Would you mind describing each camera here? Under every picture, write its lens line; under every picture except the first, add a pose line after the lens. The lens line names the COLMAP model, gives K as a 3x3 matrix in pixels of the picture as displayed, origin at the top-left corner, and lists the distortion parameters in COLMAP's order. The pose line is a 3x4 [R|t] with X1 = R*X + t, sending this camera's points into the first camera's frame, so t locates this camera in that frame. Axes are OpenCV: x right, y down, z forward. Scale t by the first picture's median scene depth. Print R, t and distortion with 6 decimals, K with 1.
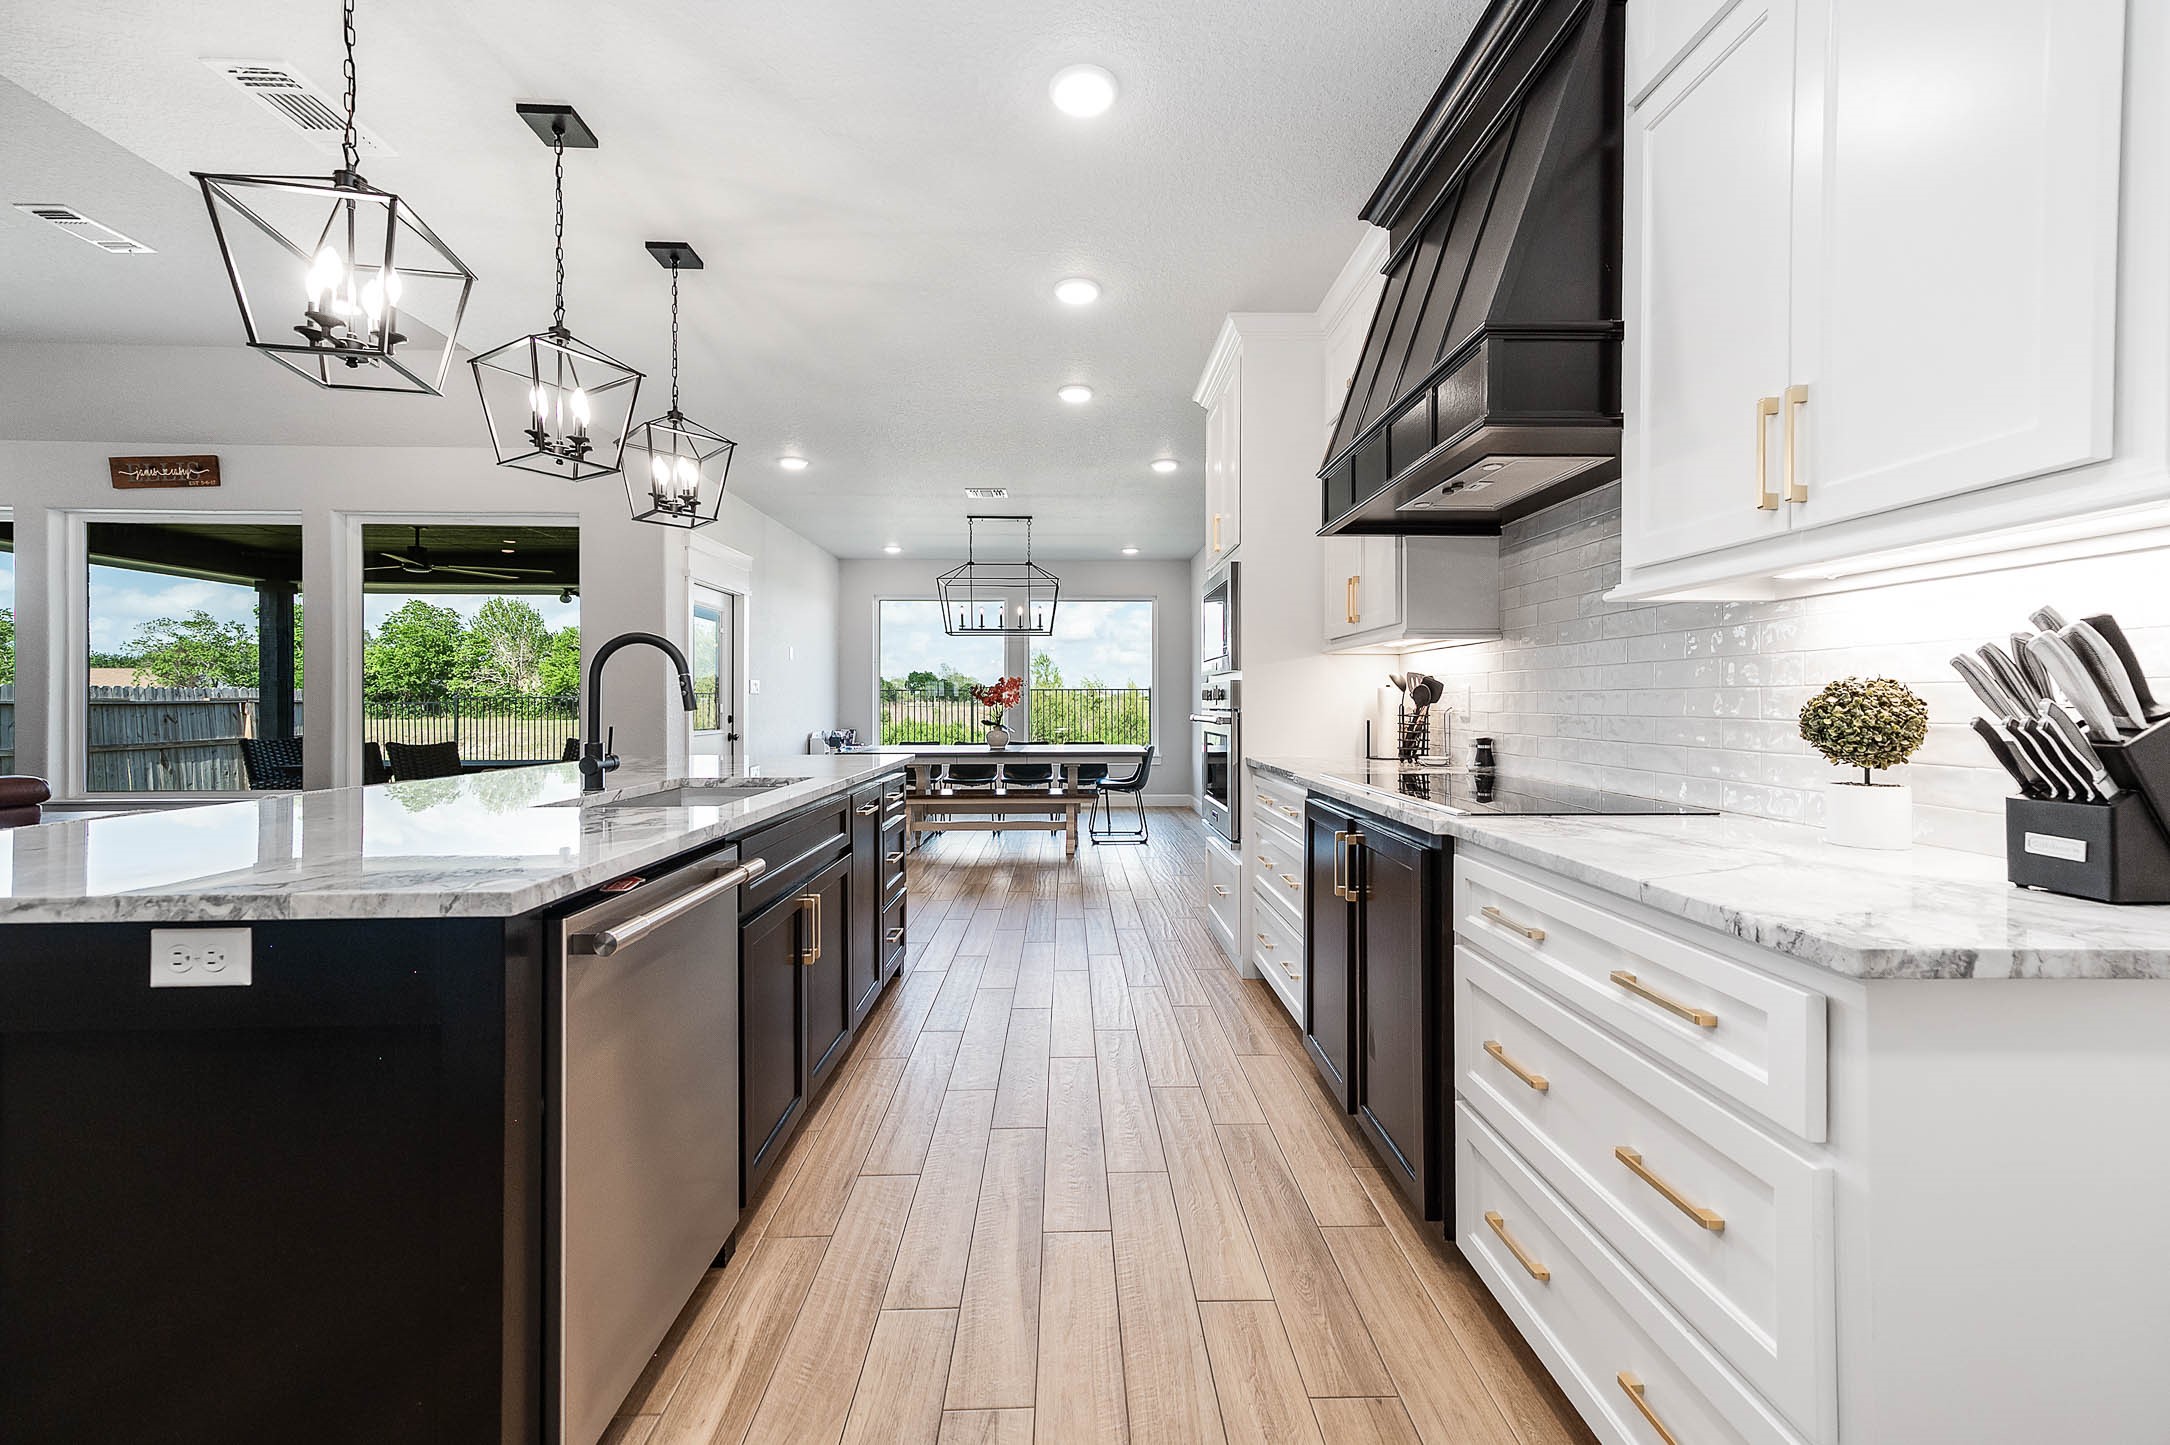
lens RADIAL K [[855.9, 0, 1081.5], [0, 855.9, 704.6], [0, 0, 1]] dist [0.014711, -0.000104]
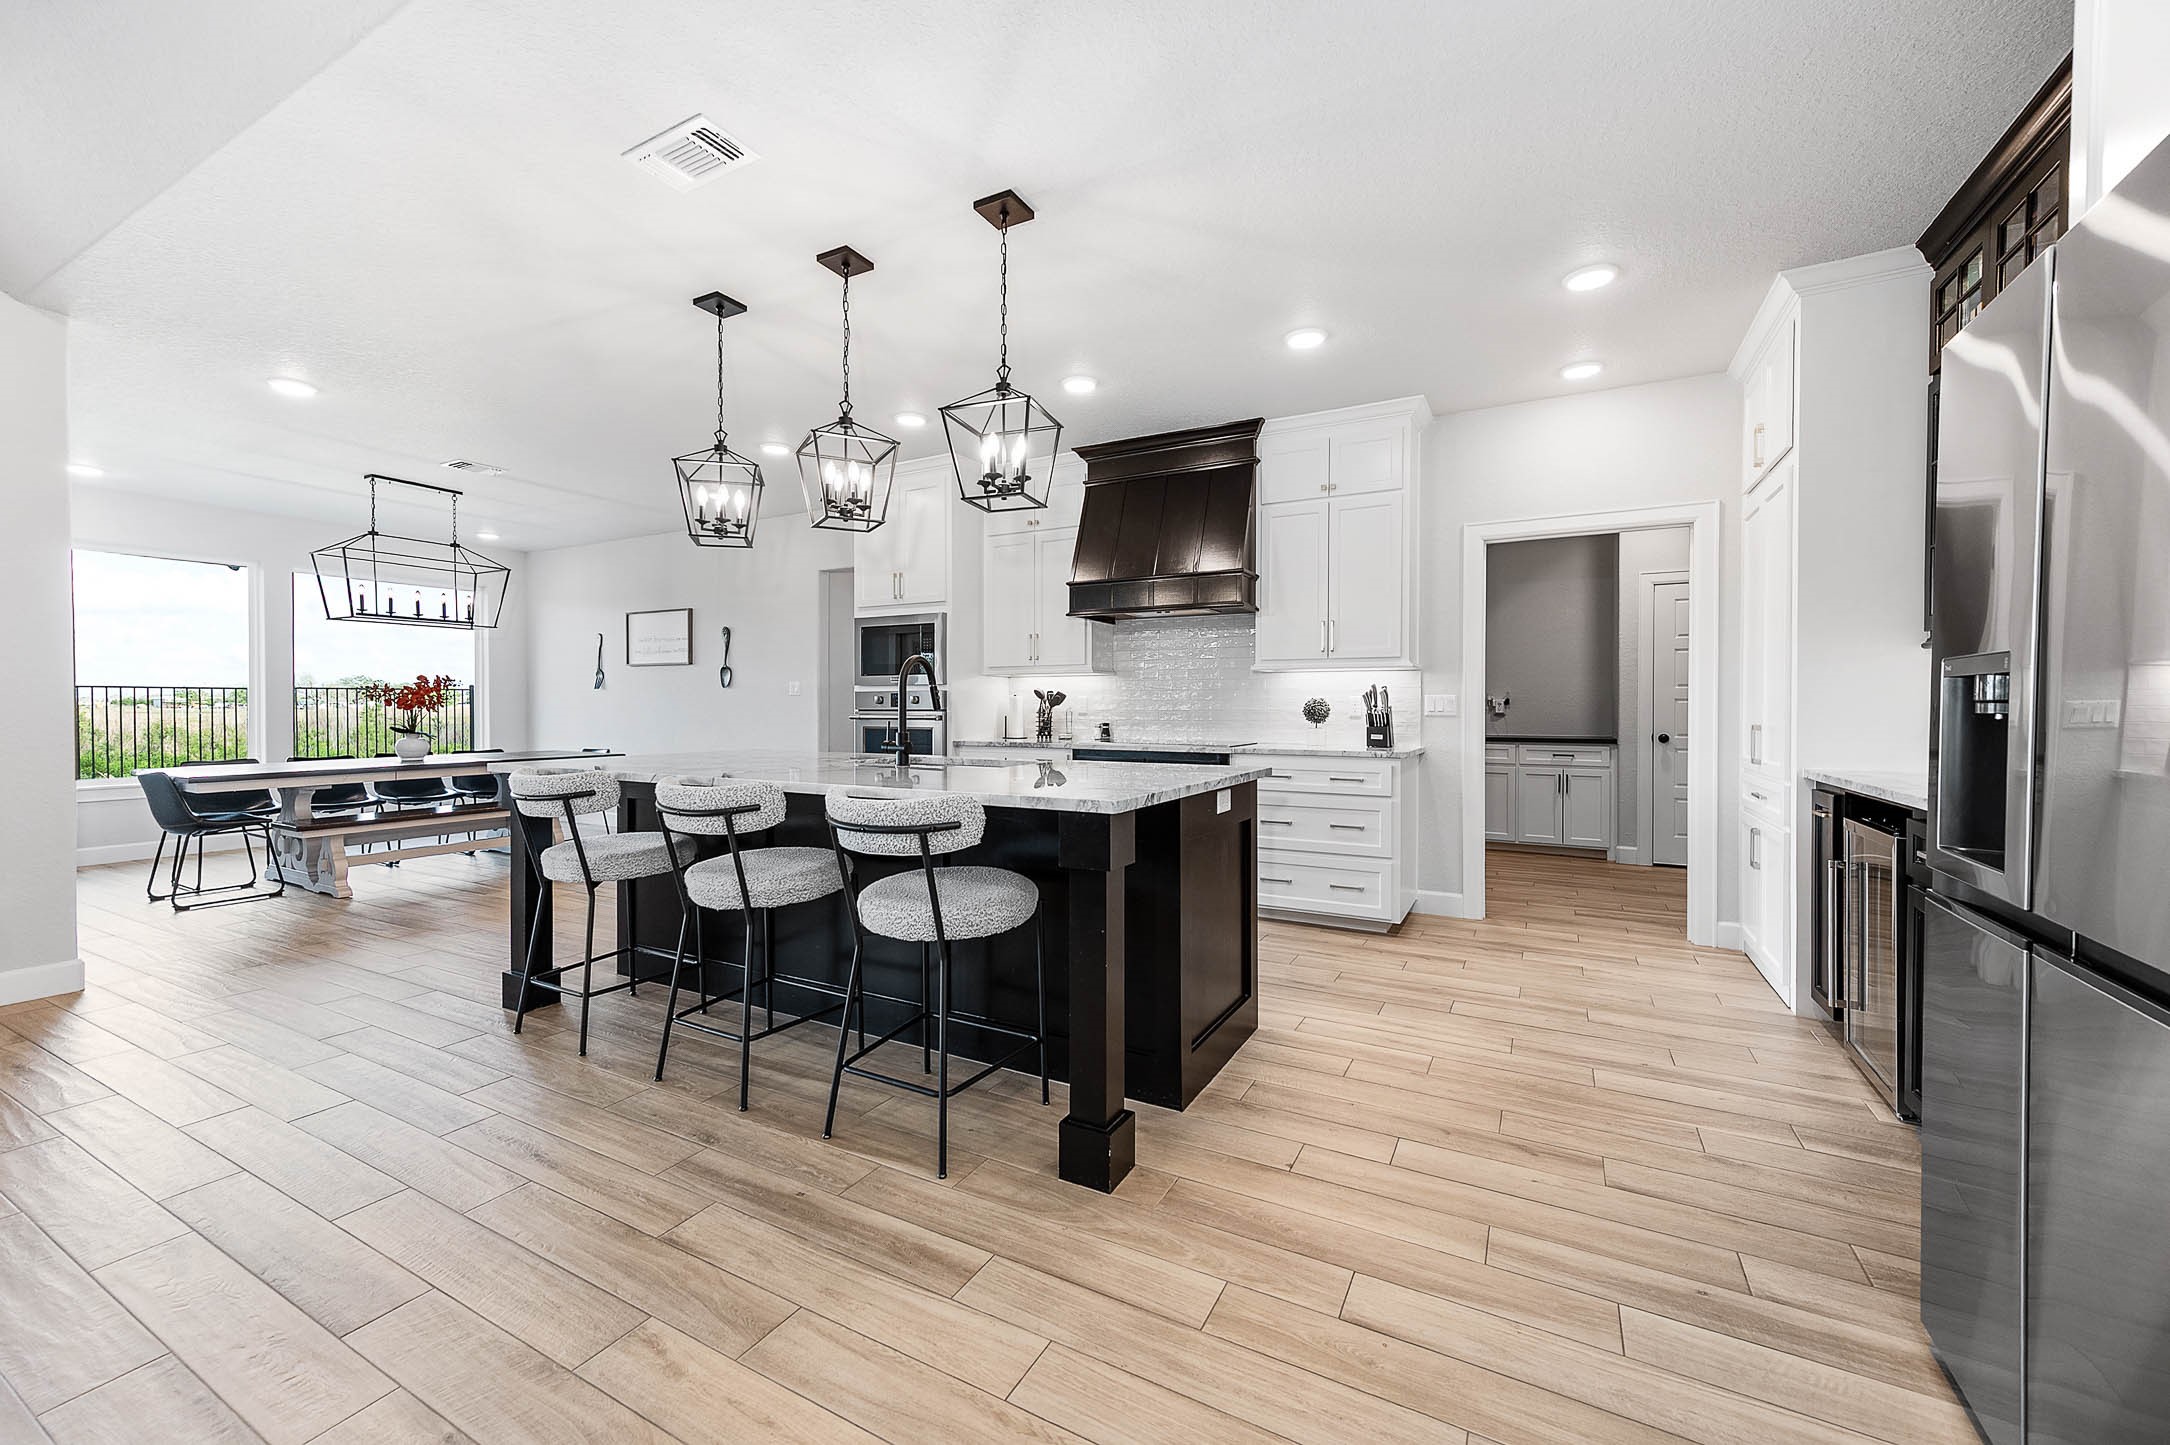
lens RADIAL K [[855.2, 0, 1084.0], [0, 855.2, 713.5], [0, 0, 1]] dist [0.016943, -0.000051]
pose [[0.501165, -0.005897, 0.865331, -0.543464], [0.001880, 0.999982, 0.005726, 0.002076], [-0.865349, -0.001243, 0.501167, 0.012599]]
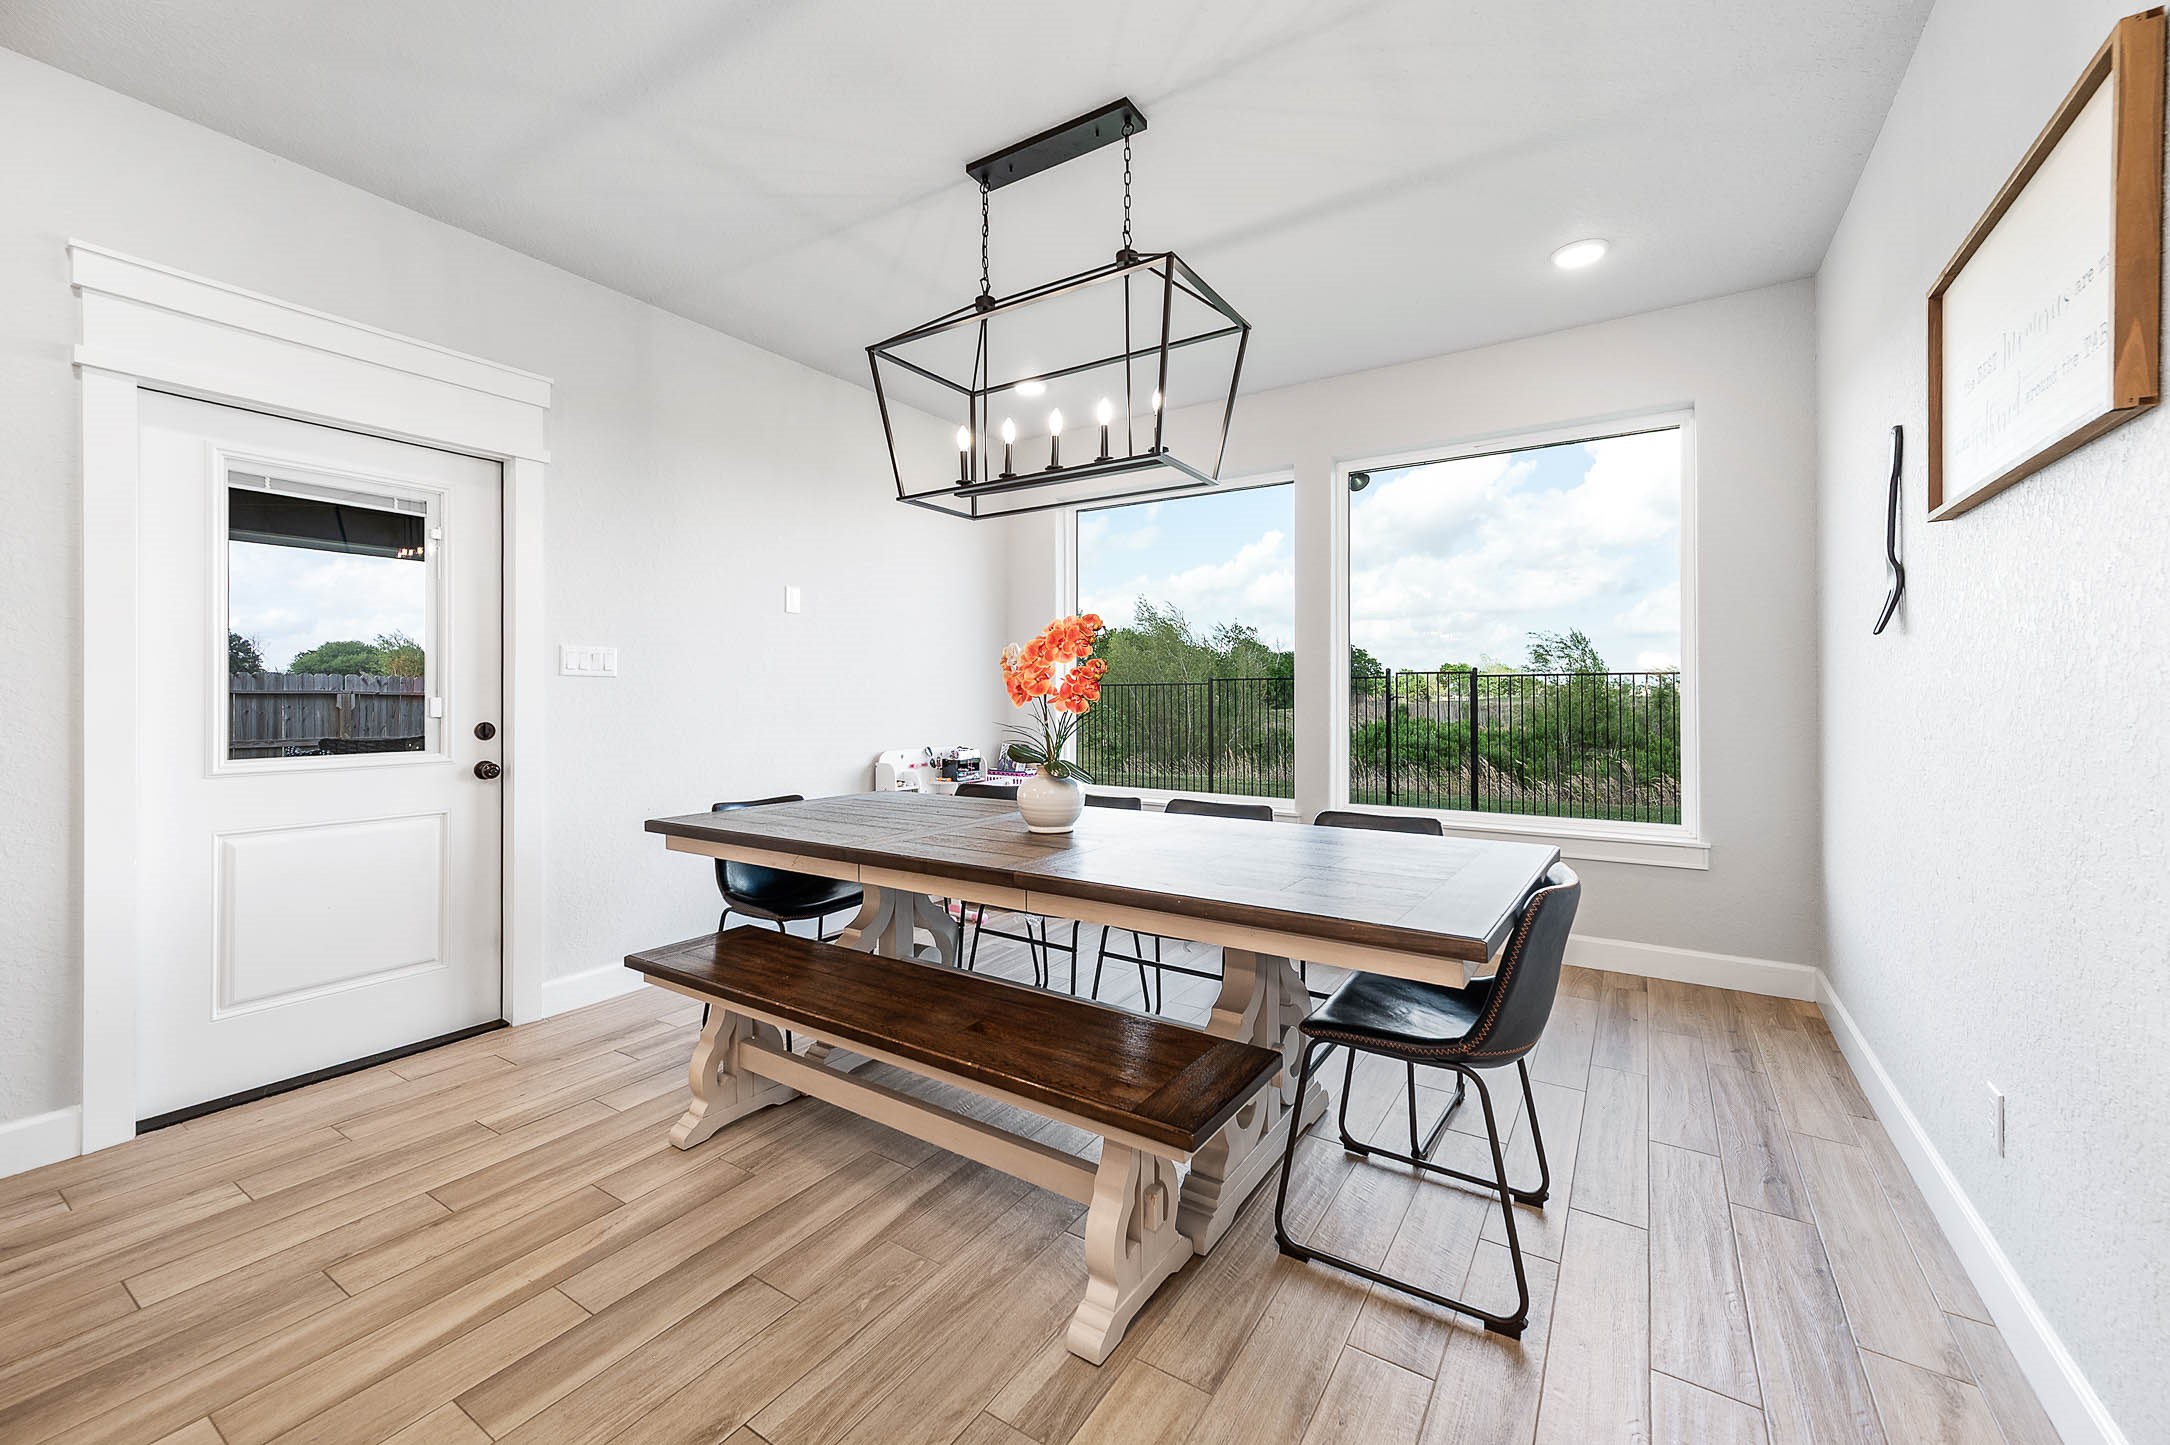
lens RADIAL K [[855.9, 0, 1081.5], [0, 855.9, 704.6], [0, 0, 1]] dist [0.014711, -0.000104]
pose [[0.825912, 0.007961, -0.563743, 0.114292], [-0.003828, 0.999956, 0.008513, -0.001510], [0.563786, -0.004872, 0.825906, 0.804739]]
